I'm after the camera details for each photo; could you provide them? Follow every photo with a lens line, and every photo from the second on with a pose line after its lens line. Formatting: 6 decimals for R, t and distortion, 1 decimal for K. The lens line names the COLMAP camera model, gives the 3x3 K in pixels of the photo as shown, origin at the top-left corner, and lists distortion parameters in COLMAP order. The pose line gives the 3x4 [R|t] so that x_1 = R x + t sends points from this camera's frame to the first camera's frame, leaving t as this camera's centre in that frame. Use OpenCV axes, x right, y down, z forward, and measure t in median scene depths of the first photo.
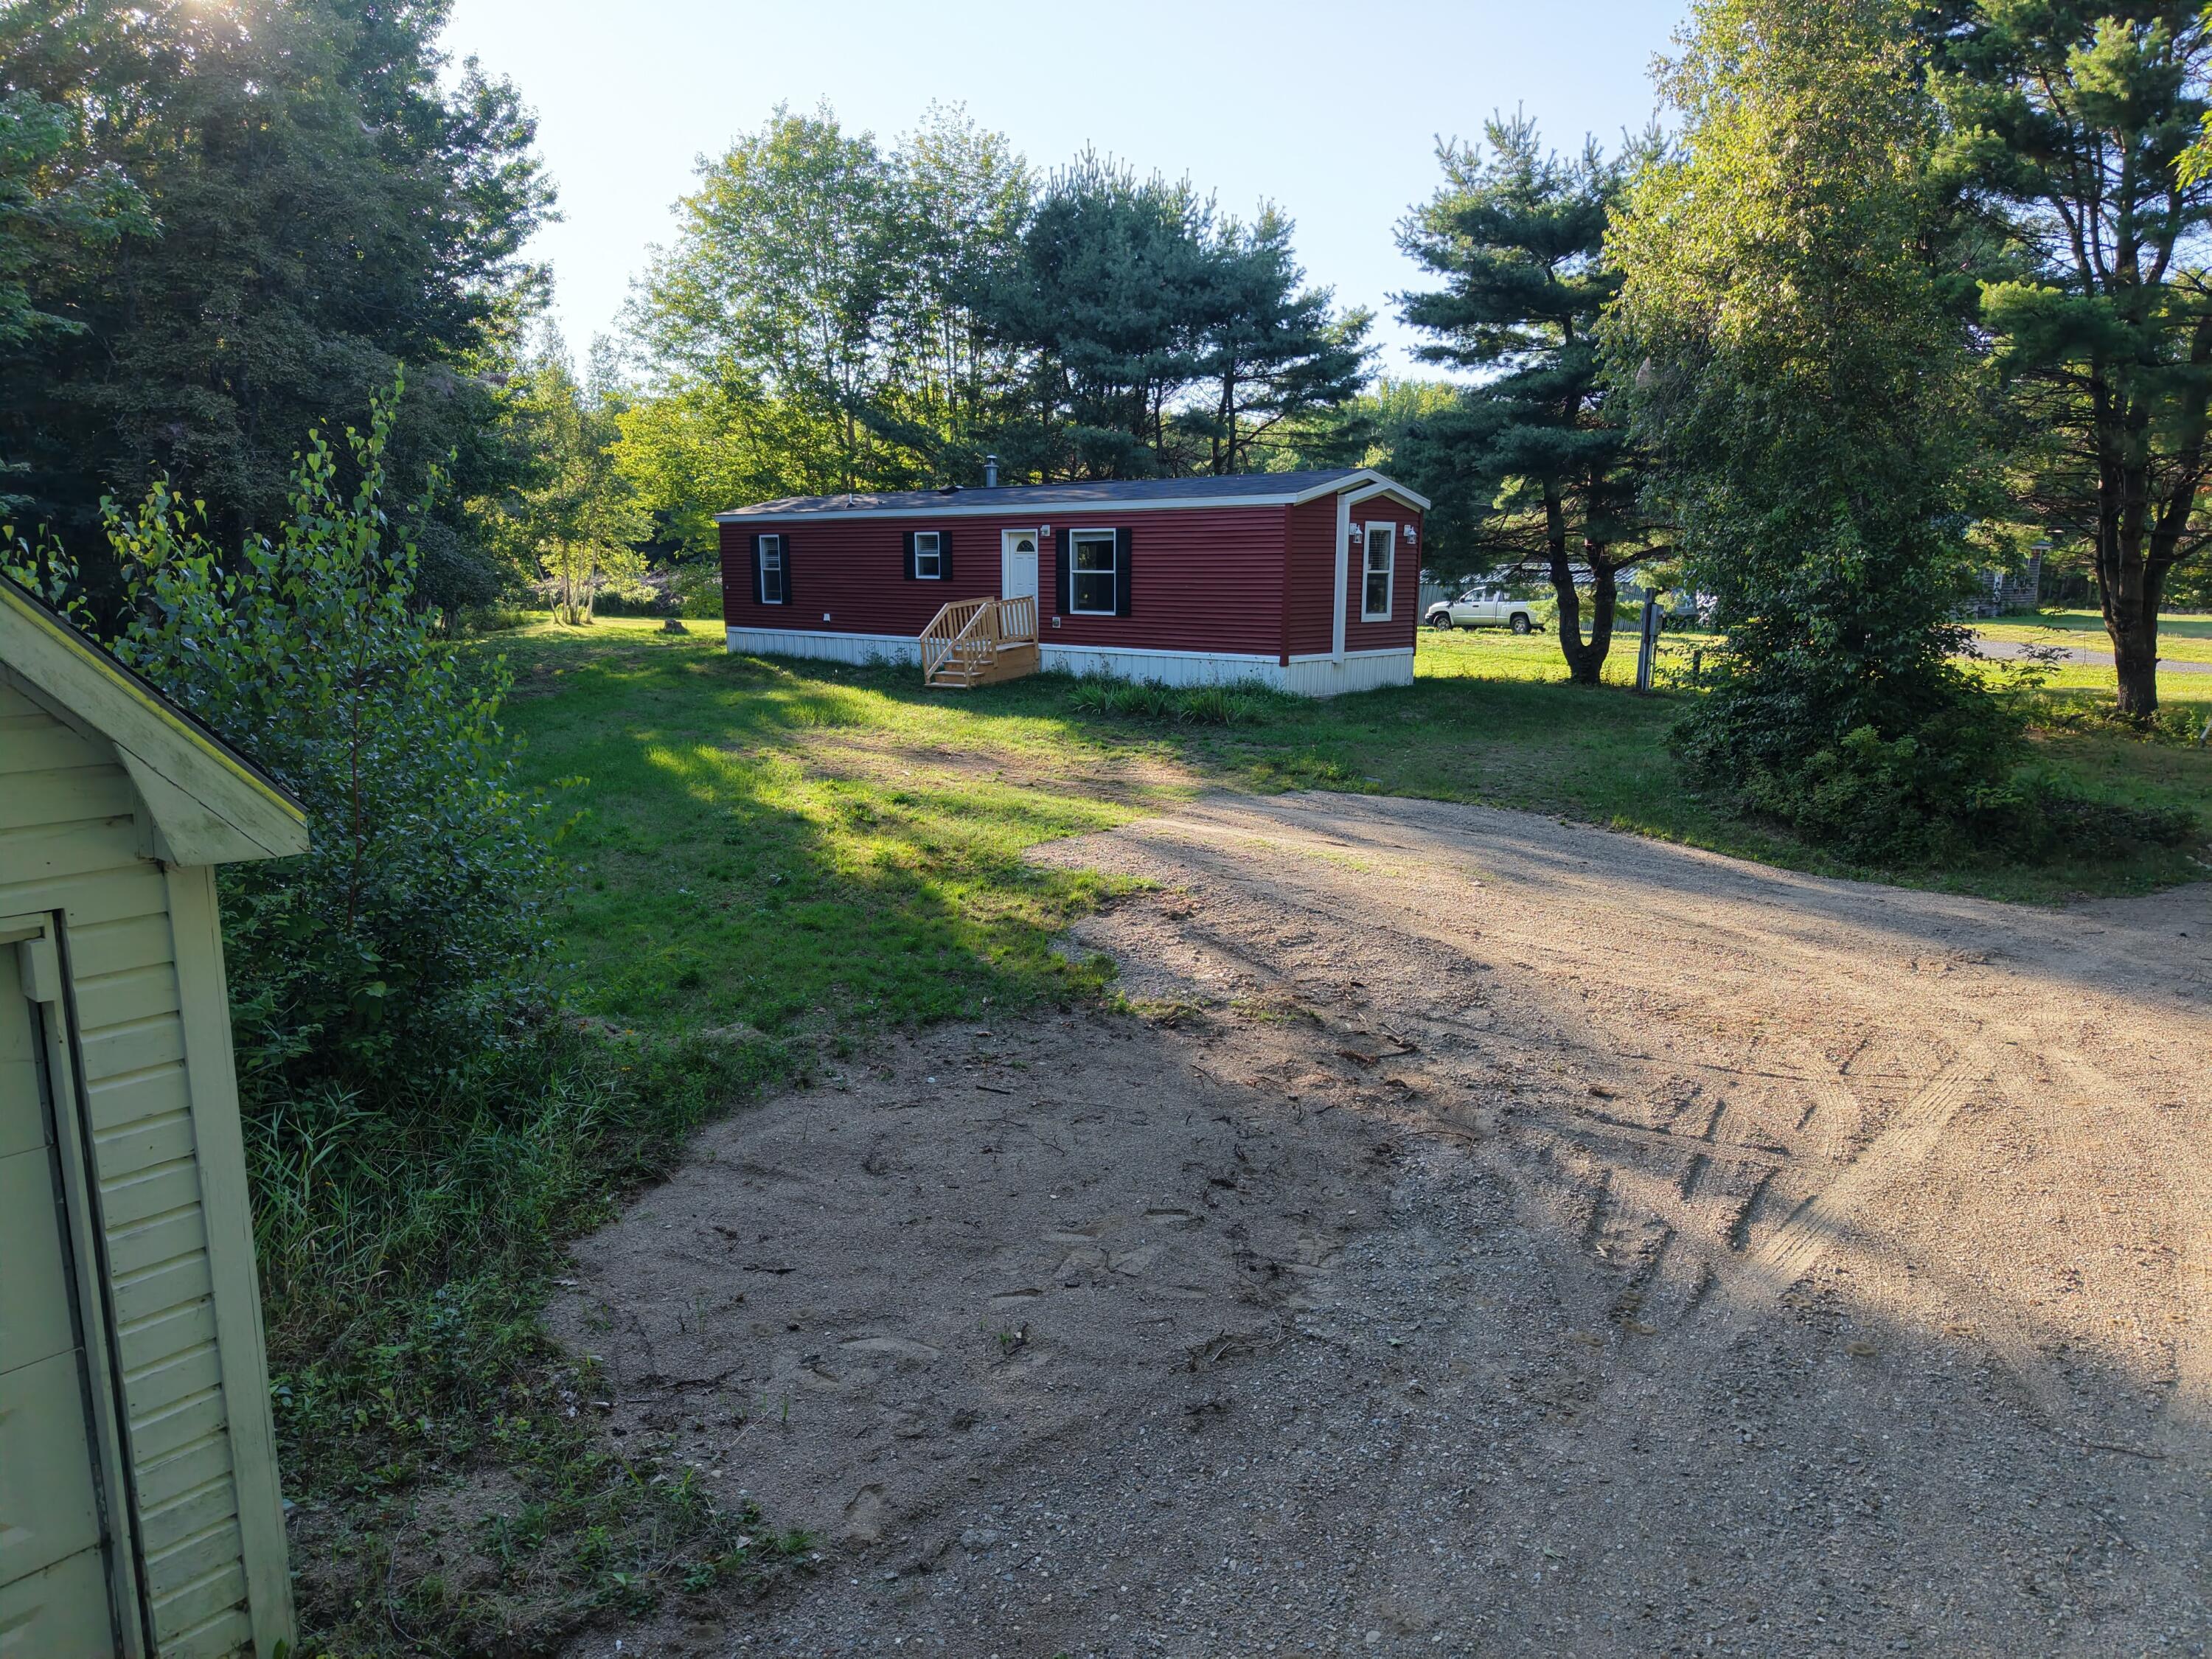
lens RADIAL K [[1505.5, 0, 1106.0], [0, 1505.5, 829.5], [0, 0, 1]] dist [0.010968, -0.007485]
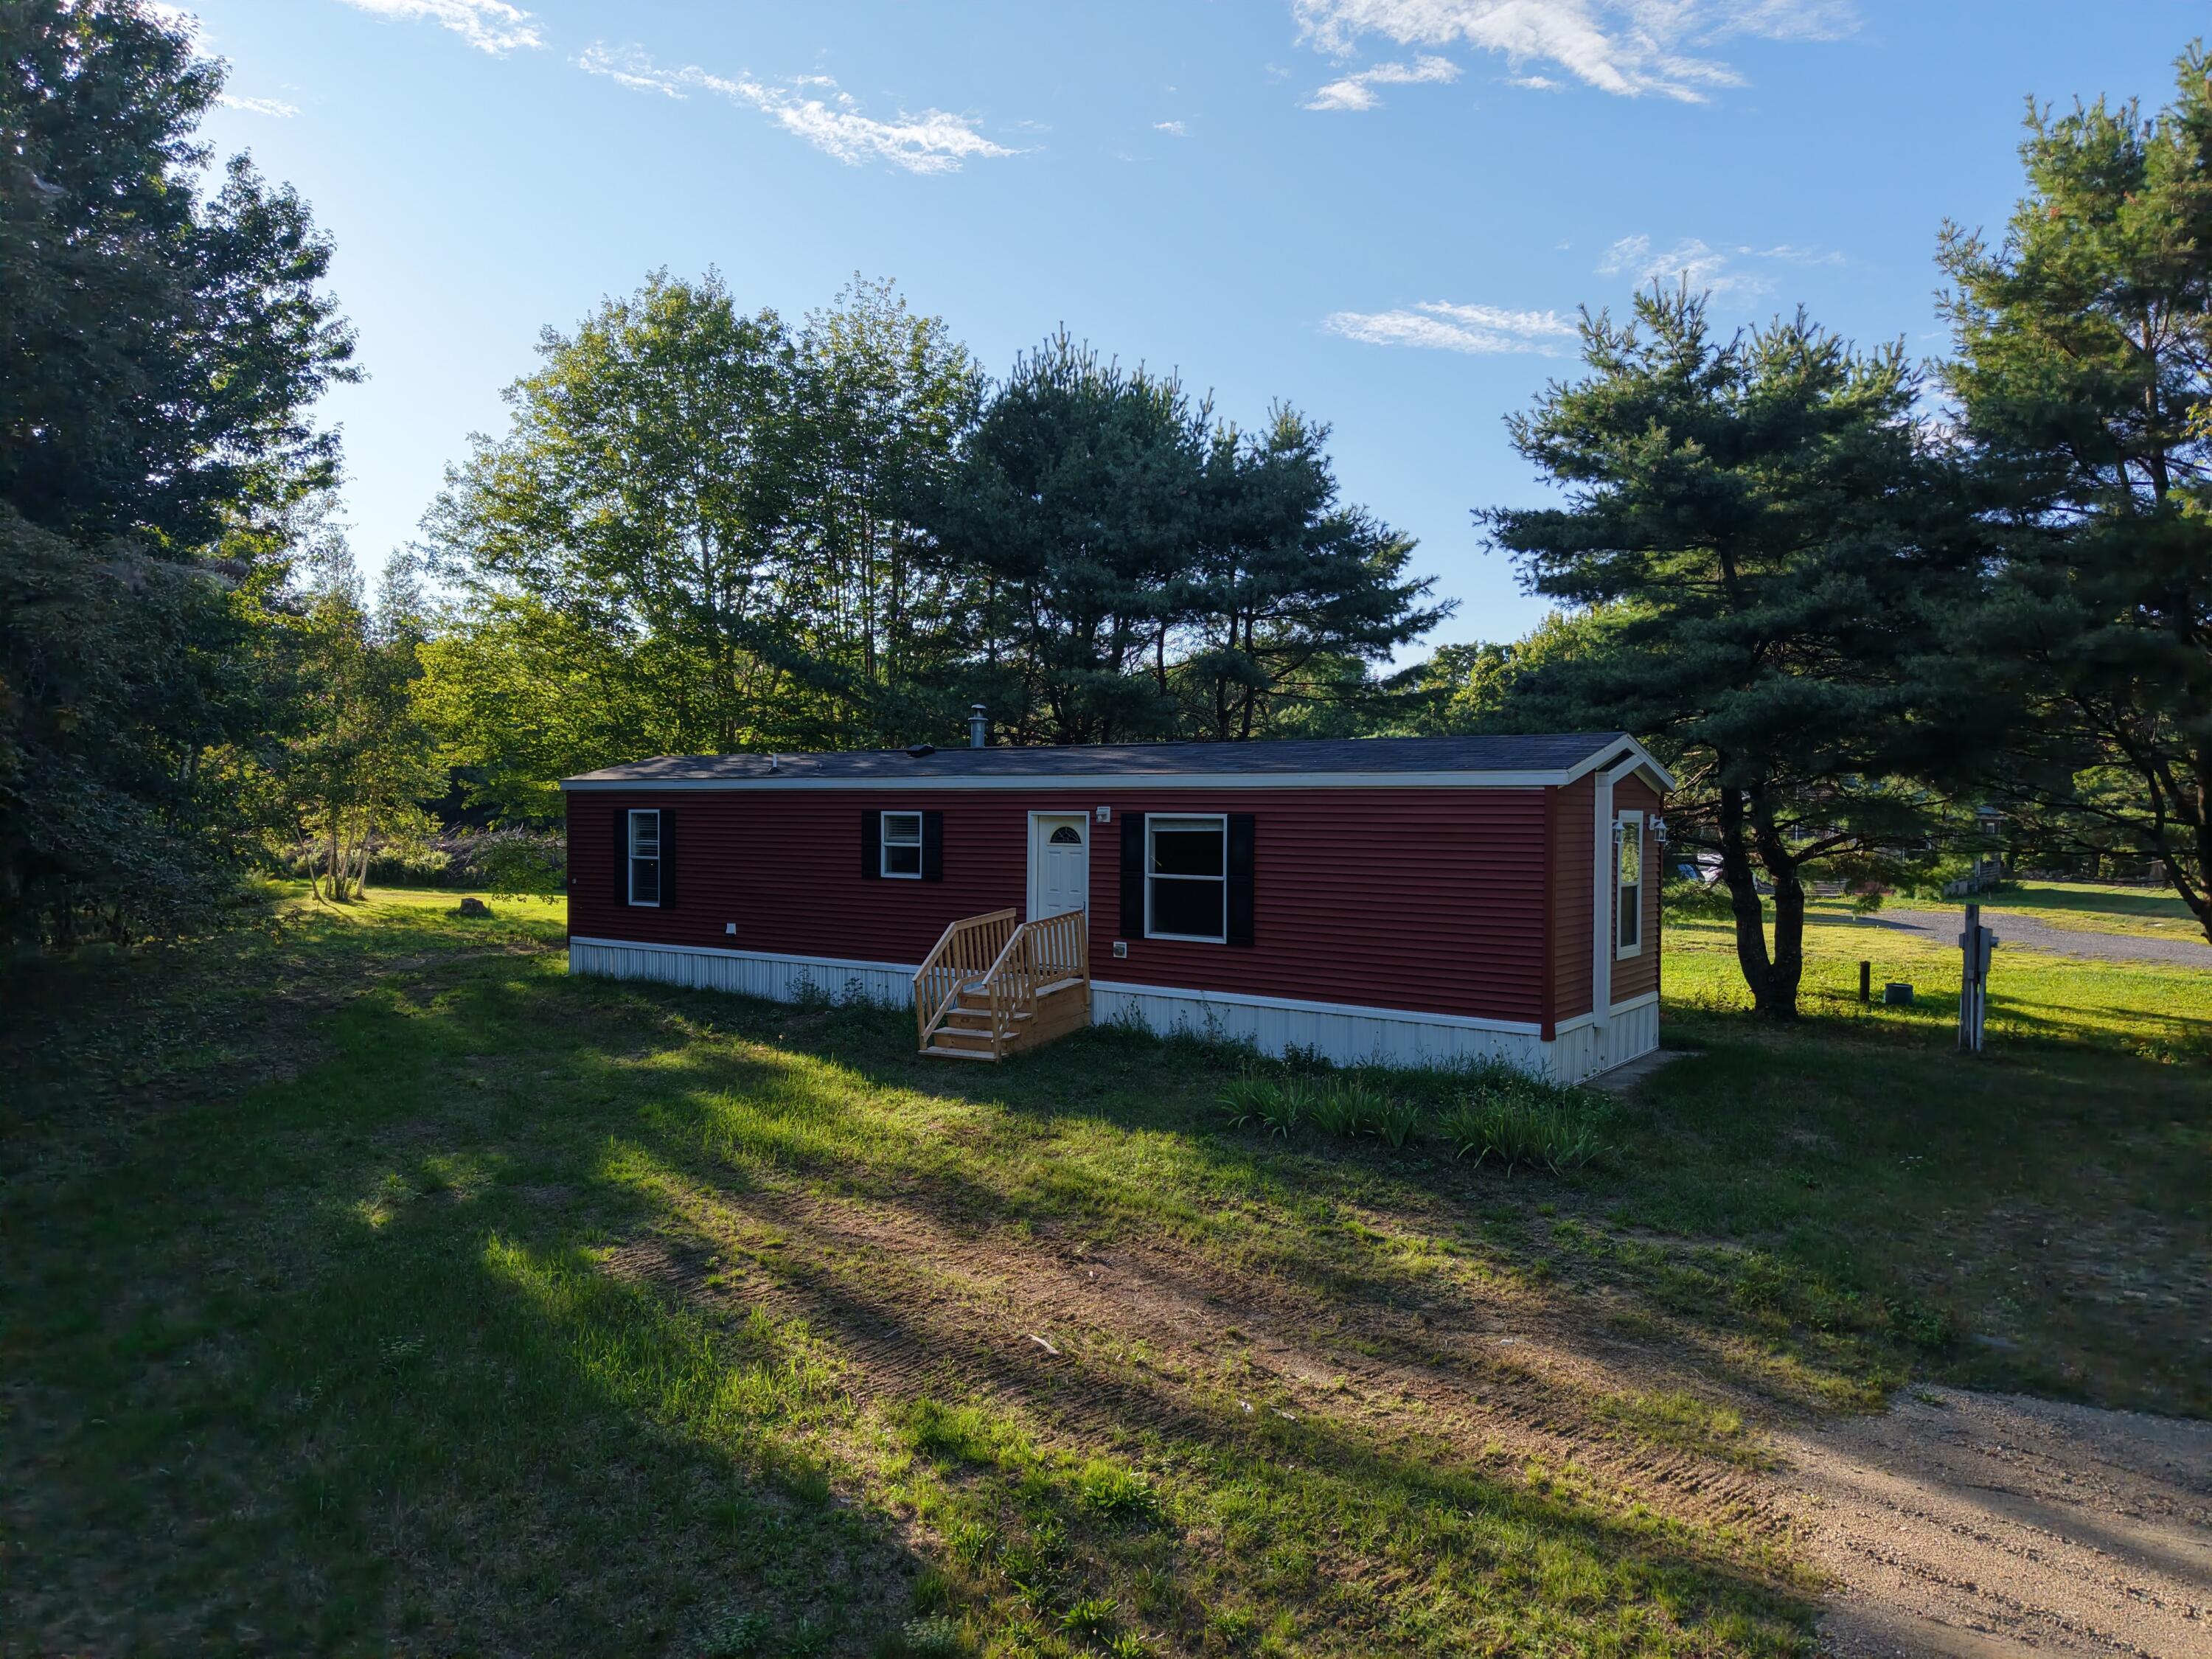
lens RADIAL K [[1475.5, 0, 1106.0], [0, 1475.5, 829.5], [0, 0, 1]] dist [0.005174, -0.002157]
pose [[0.989877, 0.003321, 0.141892, -0.103142], [0.019299, 0.987292, -0.157740, -0.069991], [-0.140613, 0.158882, 0.977233, 0.284874]]
